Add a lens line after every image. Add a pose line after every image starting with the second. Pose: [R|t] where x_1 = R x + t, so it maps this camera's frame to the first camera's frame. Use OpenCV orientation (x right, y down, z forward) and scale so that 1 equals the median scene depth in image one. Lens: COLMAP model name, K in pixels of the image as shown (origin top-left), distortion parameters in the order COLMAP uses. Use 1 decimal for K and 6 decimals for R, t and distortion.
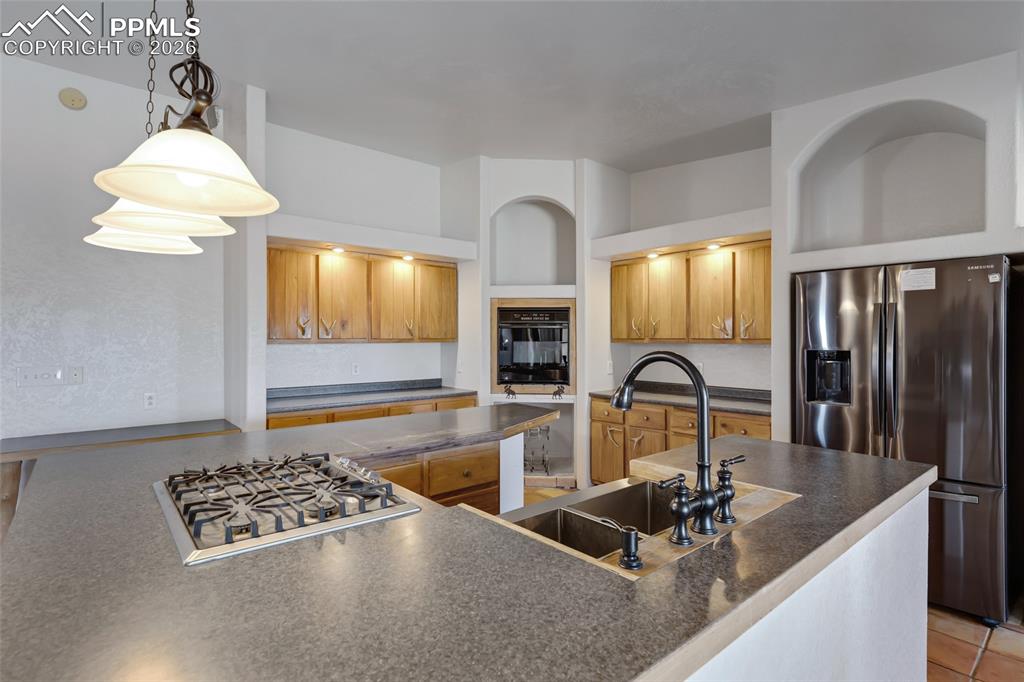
lens RADIAL K [[505.2, 0, 512.0], [0, 505.2, 341.0], [0, 0, 1]] dist [0.016579, -0.000268]
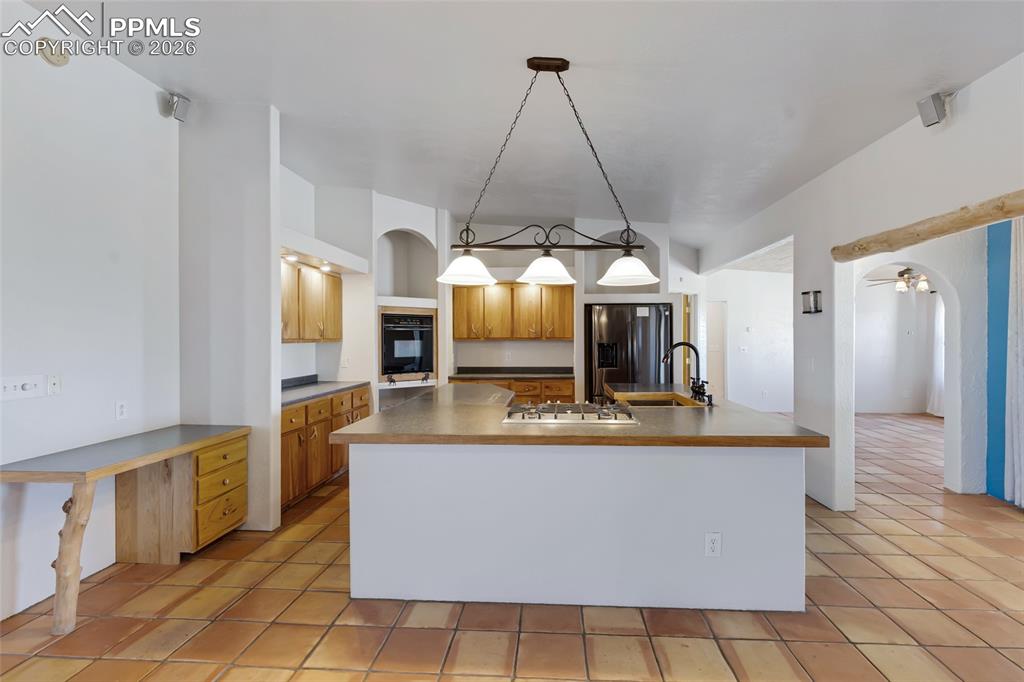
lens RADIAL K [[473.2, 0, 512.0], [0, 473.2, 341.0], [0, 0, 1]] dist [0.000798, -0.000200]
pose [[0.710340, -0.008883, 0.703803, -0.641011], [0.006117, 0.999961, 0.006447, -0.004053], [-0.703833, -0.000274, 0.710366, -0.059037]]
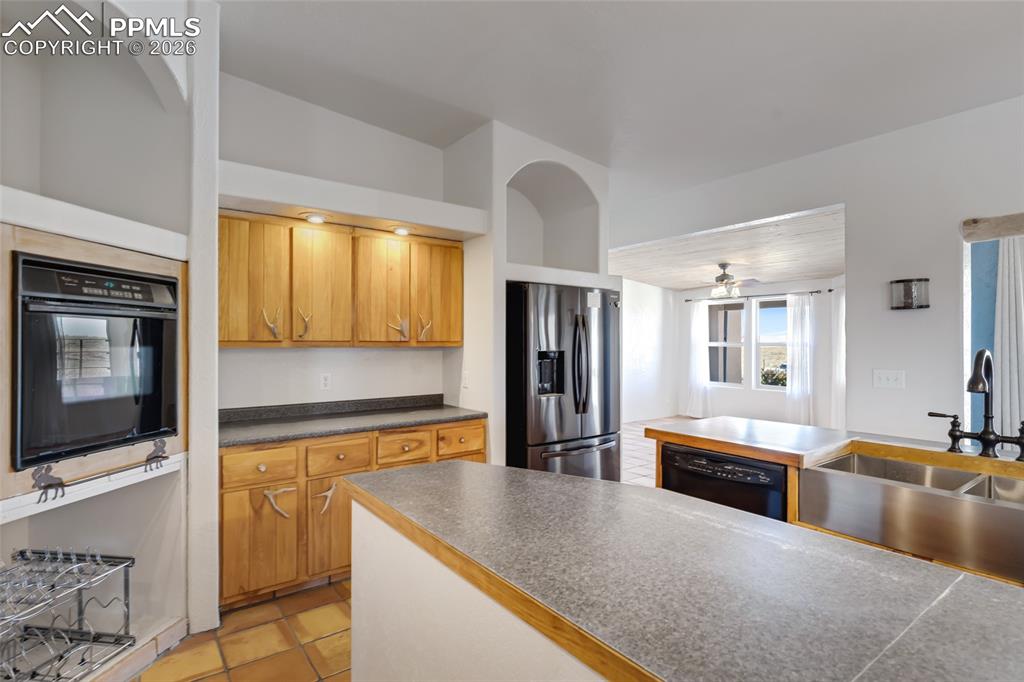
lens RADIAL K [[512.2, 0, 512.0], [0, 512.2, 341.0], [0, 0, 1]] dist [0.000340, -0.018199]
pose [[0.053865, 0.001814, 0.998547, -0.367281], [0.003234, 0.999993, -0.001991, -0.002737], [-0.998543, 0.003337, 0.053859, 0.654453]]
